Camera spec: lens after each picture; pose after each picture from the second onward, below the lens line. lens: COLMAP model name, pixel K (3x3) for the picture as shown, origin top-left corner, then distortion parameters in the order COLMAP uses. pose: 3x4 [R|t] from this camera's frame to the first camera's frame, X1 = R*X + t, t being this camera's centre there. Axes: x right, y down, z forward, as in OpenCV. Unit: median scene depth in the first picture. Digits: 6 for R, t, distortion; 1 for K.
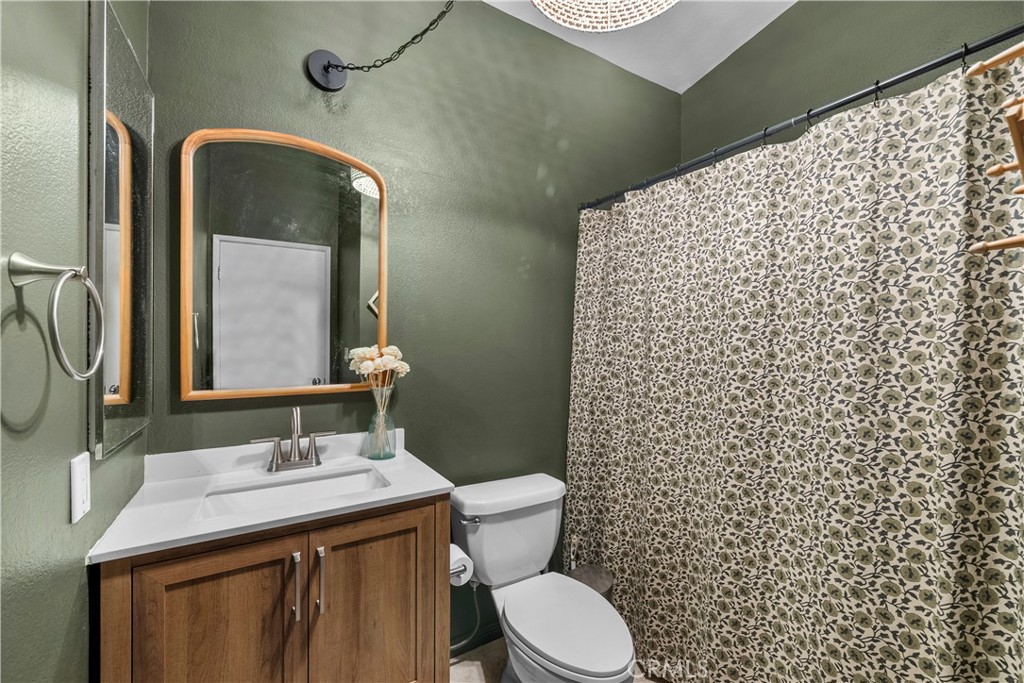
lens RADIAL K [[416.0, 0, 510.1], [0, 416.0, 342.2], [0, 0, 1]] dist [-0.002255, 0.000104]
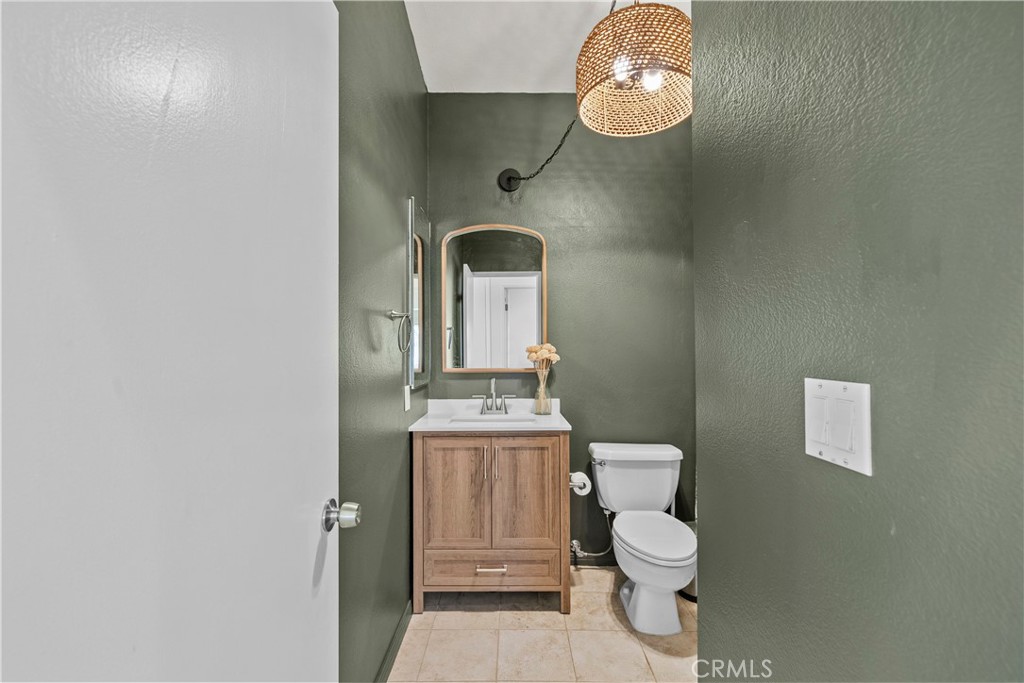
lens RADIAL K [[458.7, 0, 513.0], [0, 458.7, 344.2], [0, 0, 1]] dist [0.000335, -0.000168]
pose [[0.854237, -0.016326, -0.519627, 0.561466], [0.006696, 0.999769, -0.020402, 0.050495], [0.519841, 0.013949, 0.854149, -0.610422]]
